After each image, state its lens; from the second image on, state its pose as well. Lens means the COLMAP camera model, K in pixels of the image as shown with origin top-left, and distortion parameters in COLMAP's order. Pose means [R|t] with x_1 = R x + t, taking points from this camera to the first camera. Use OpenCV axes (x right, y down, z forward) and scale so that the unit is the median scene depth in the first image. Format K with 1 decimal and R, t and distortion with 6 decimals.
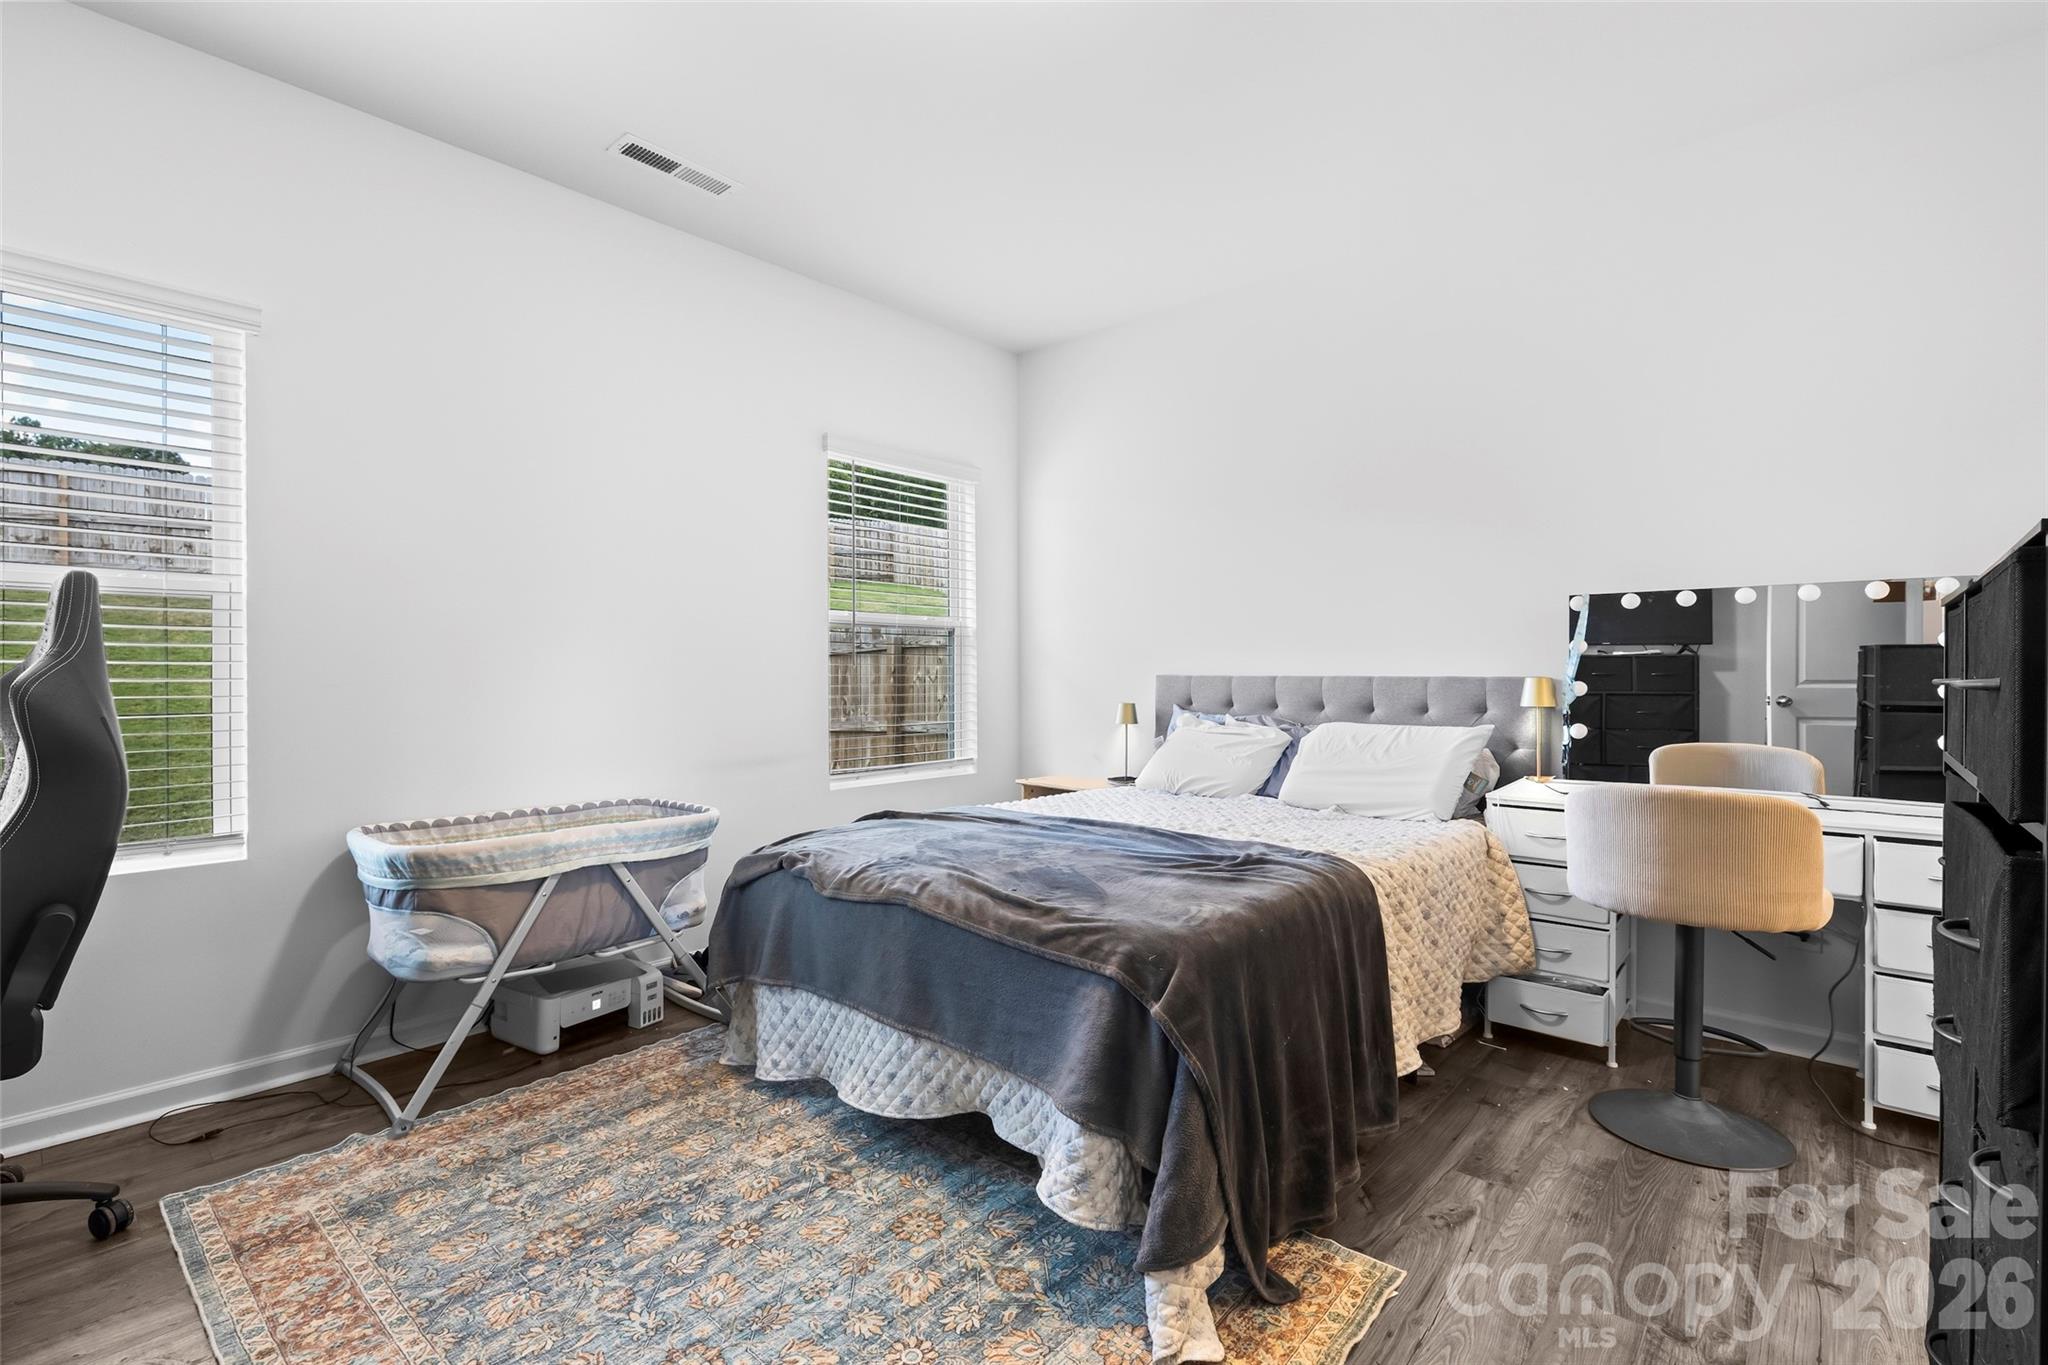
lens RADIAL K [[936.1, 0, 1028.3], [0, 936.1, 678.8], [0, 0, 1]] dist [0.000723, 0.000003]
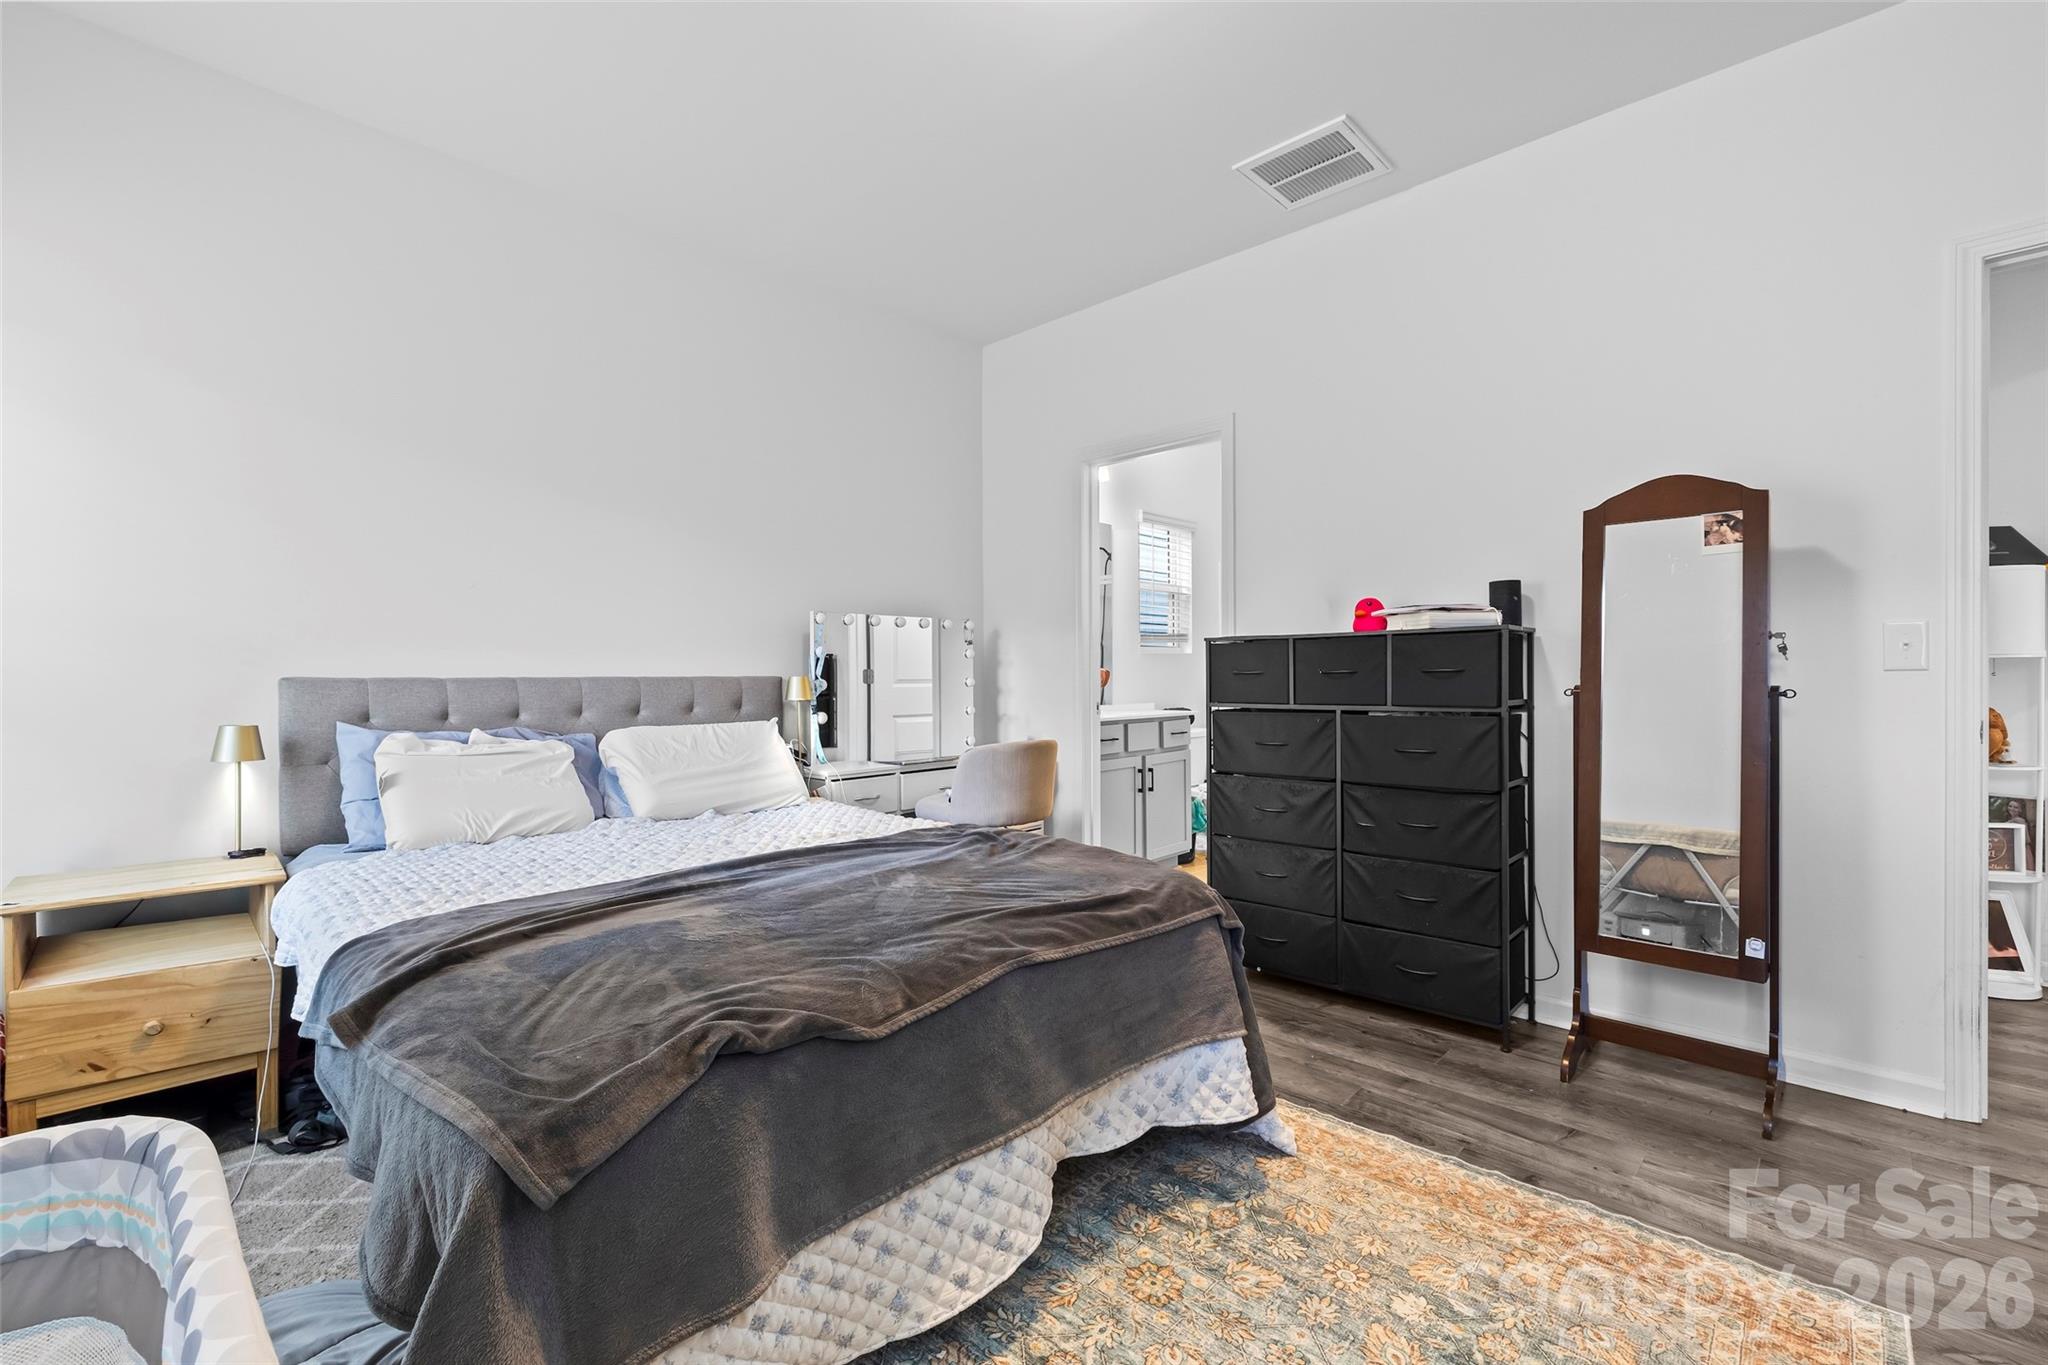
lens RADIAL K [[863.5, 0, 1028.1], [0, 863.5, 678.5], [0, 0, 1]] dist [0.000630, 0.000032]
pose [[0.026875, -0.004423, 0.999629, -0.588745], [0.011976, 0.999920, 0.004102, 0.000101], [-0.999567, 0.011861, 0.026926, 0.679686]]
